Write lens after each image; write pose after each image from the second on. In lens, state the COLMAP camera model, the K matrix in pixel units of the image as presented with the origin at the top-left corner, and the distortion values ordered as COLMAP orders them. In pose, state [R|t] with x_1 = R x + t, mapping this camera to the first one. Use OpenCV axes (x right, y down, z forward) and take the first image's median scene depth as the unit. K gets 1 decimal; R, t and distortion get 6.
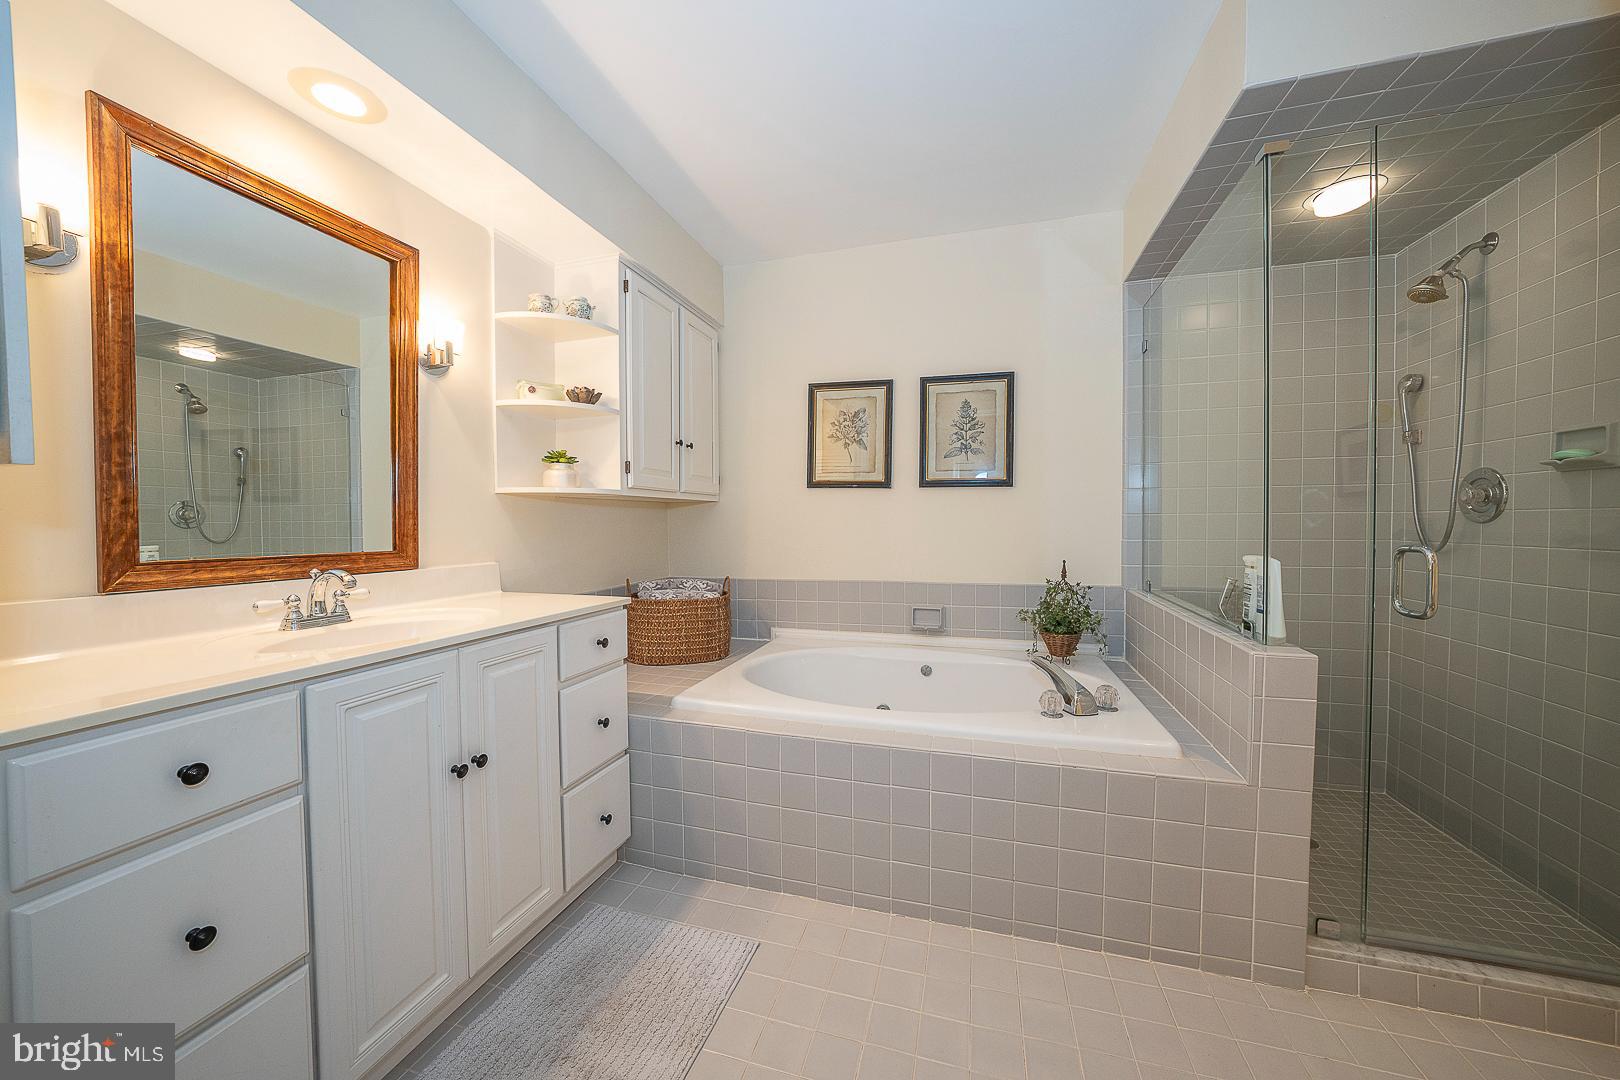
lens RADIAL K [[560.3, 0, 811.2], [0, 560.3, 536.1], [0, 0, 1]] dist [-0.029259, 0.006747]
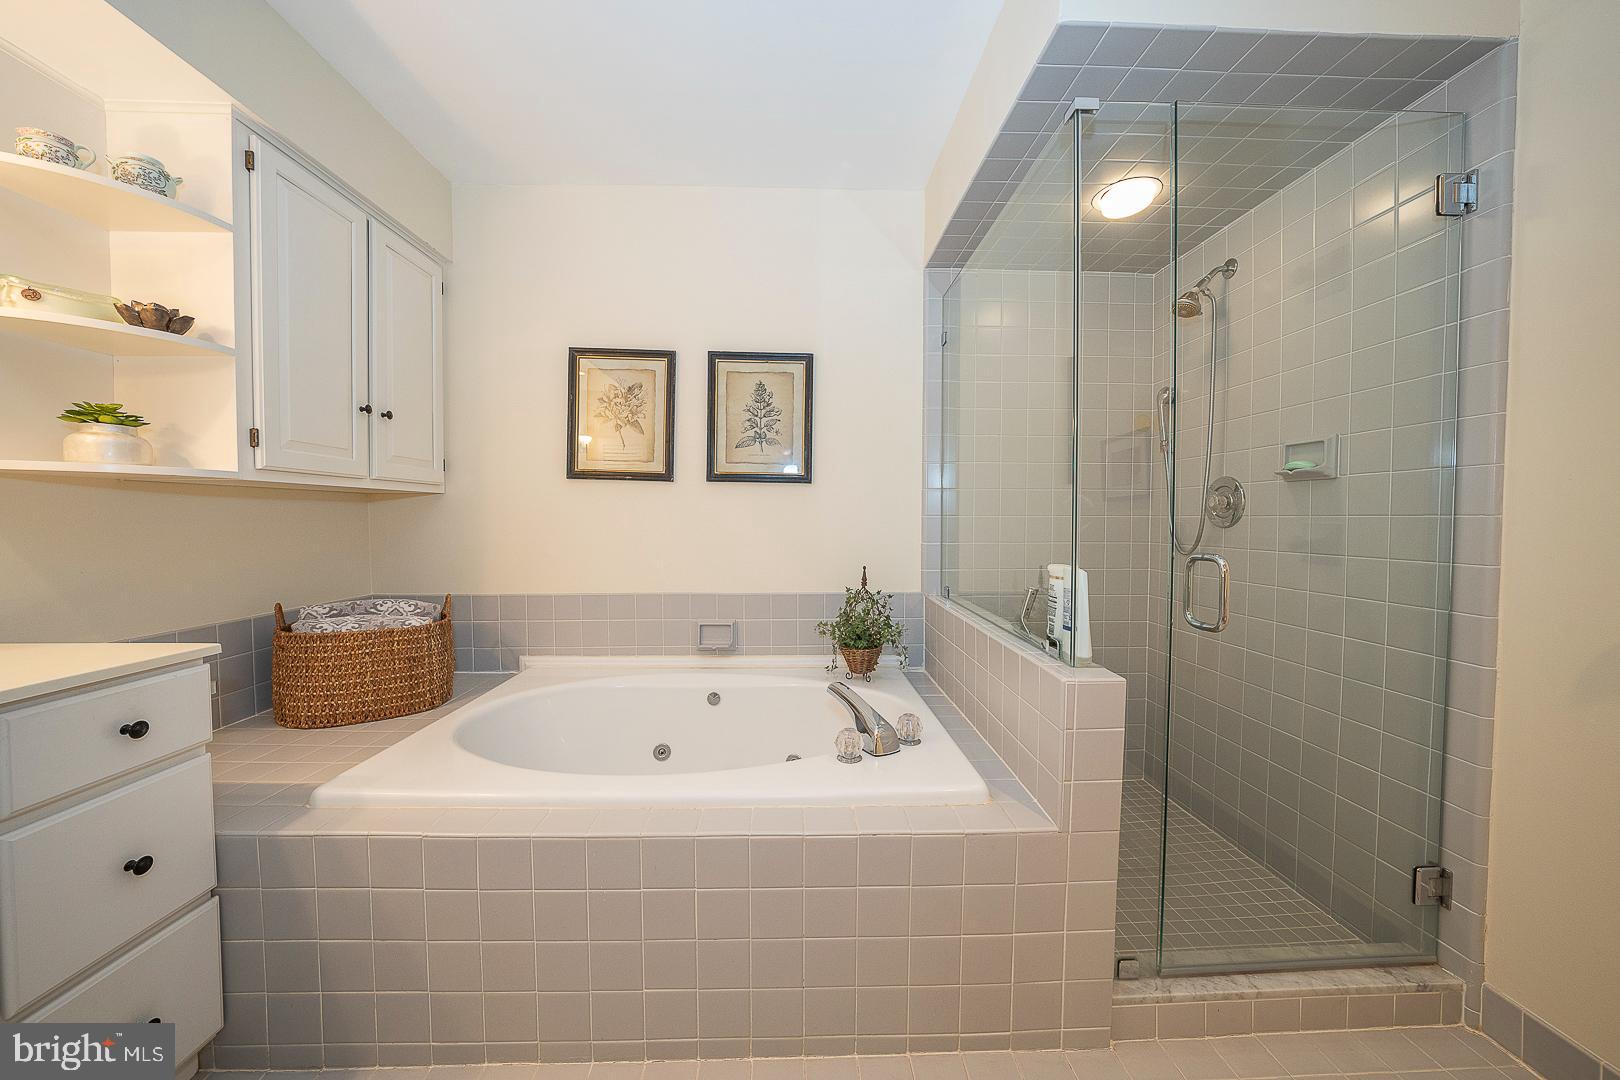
lens RADIAL K [[559.0, 0, 810.7], [0, 559.0, 536.3], [0, 0, 1]] dist [-0.030078, 0.007113]
pose [[0.947737, -0.001569, 0.319049, 0.089124], [0.000045, 0.999989, 0.004783, -0.010211], [-0.319053, -0.004519, 0.947726, 0.183266]]
